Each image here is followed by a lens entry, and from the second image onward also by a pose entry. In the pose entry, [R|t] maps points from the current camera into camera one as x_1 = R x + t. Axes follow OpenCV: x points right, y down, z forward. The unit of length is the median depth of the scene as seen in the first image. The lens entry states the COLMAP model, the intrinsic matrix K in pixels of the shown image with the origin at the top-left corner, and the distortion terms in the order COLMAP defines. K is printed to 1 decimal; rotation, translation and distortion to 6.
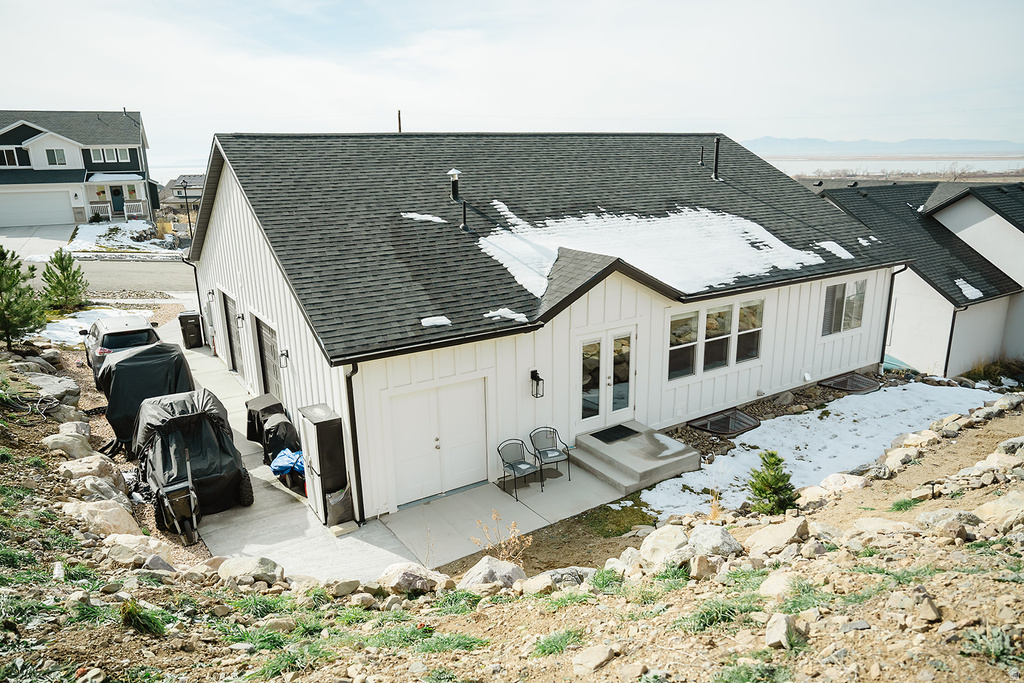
lens RADIAL K [[698.5, 0, 517.7], [0, 698.5, 341.0], [0, 0, 1]] dist [-0.037893, 0.040866]
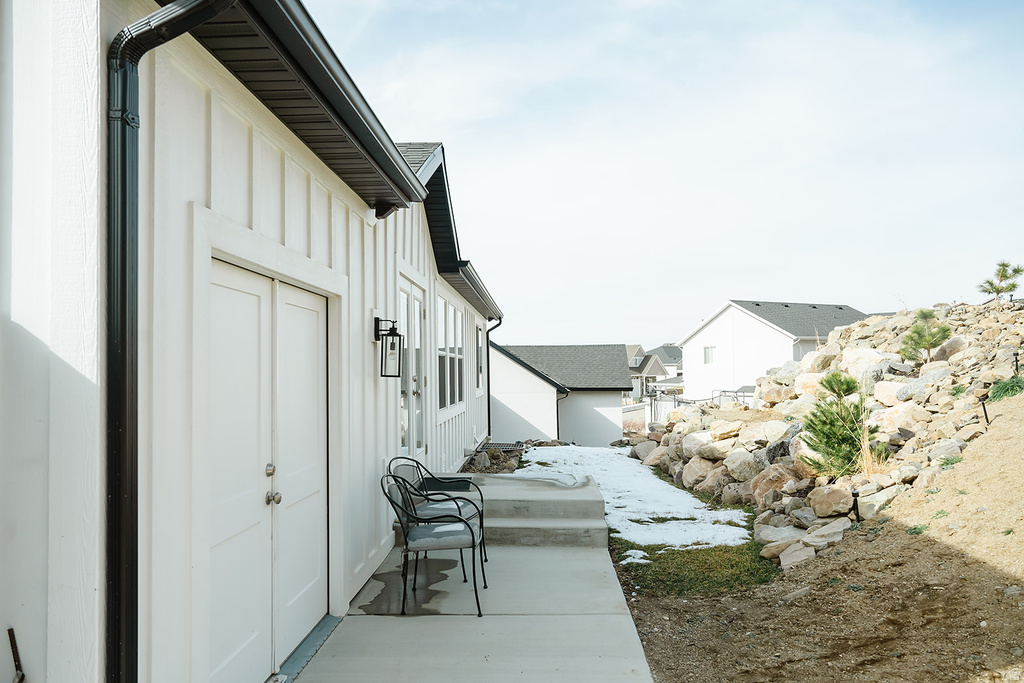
lens RADIAL K [[698.5, 0, 508.5], [0, 698.5, 342.9], [0, 0, 1]] dist [-0.037893, 0.040866]
pose [[0.573168, 0.047108, 0.818083, -0.244548], [0.203754, 0.958798, -0.197966, 0.138584], [-0.793702, 0.280156, 0.539954, 0.624031]]
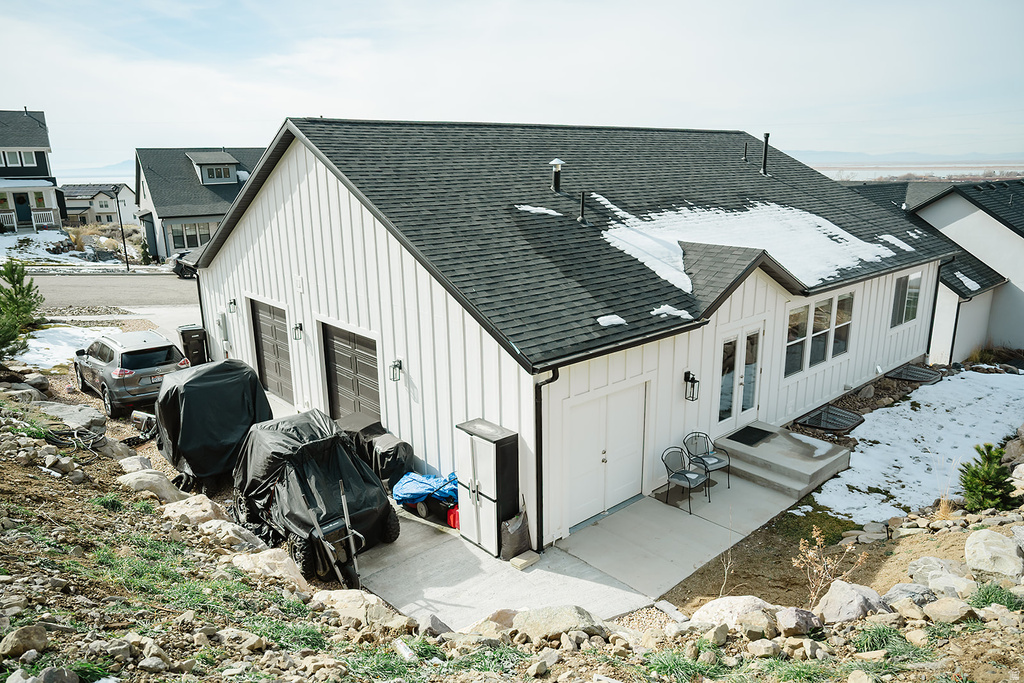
lens RADIAL K [[698.5, 0, 513.1], [0, 698.5, 338.2], [0, 0, 1]] dist [-0.037893, 0.040866]
pose [[0.989577, -0.033910, 0.139957, -0.292121], [0.036351, 0.999228, -0.014925, 0.002637], [-0.139343, 0.019857, 0.990045, 0.100202]]
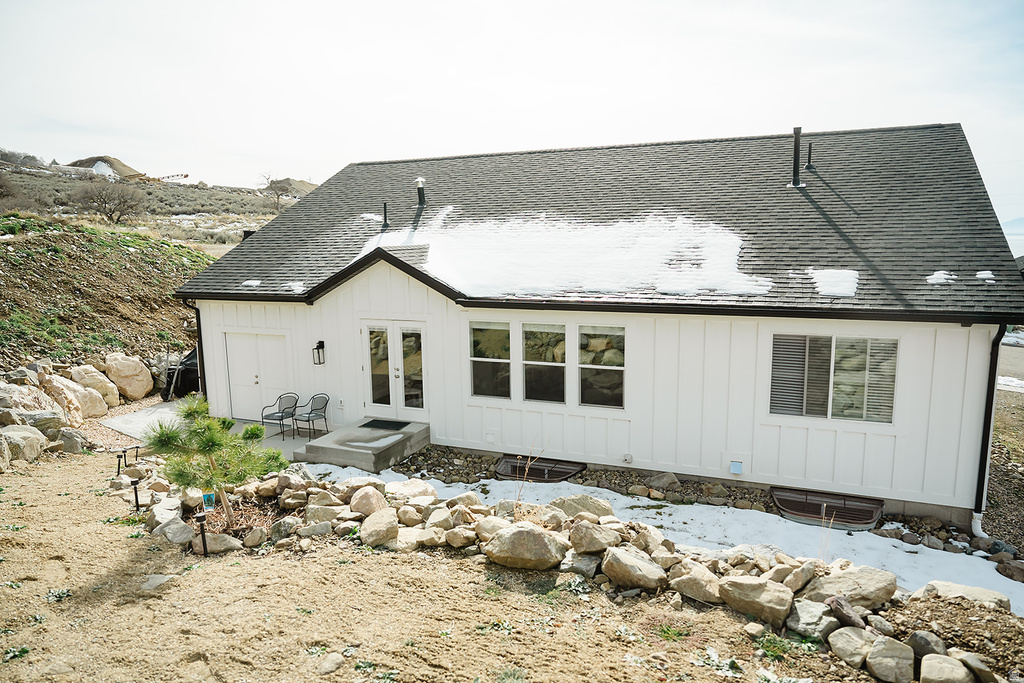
lens RADIAL K [[698.5, 0, 512.8], [0, 698.5, 352.6], [0, 0, 1]] dist [-0.037893, 0.040866]
pose [[0.554802, 0.146610, -0.818963, 0.983854], [-0.217754, 0.975626, 0.027139, -0.032614], [0.802980, 0.163275, 0.573205, 0.528947]]
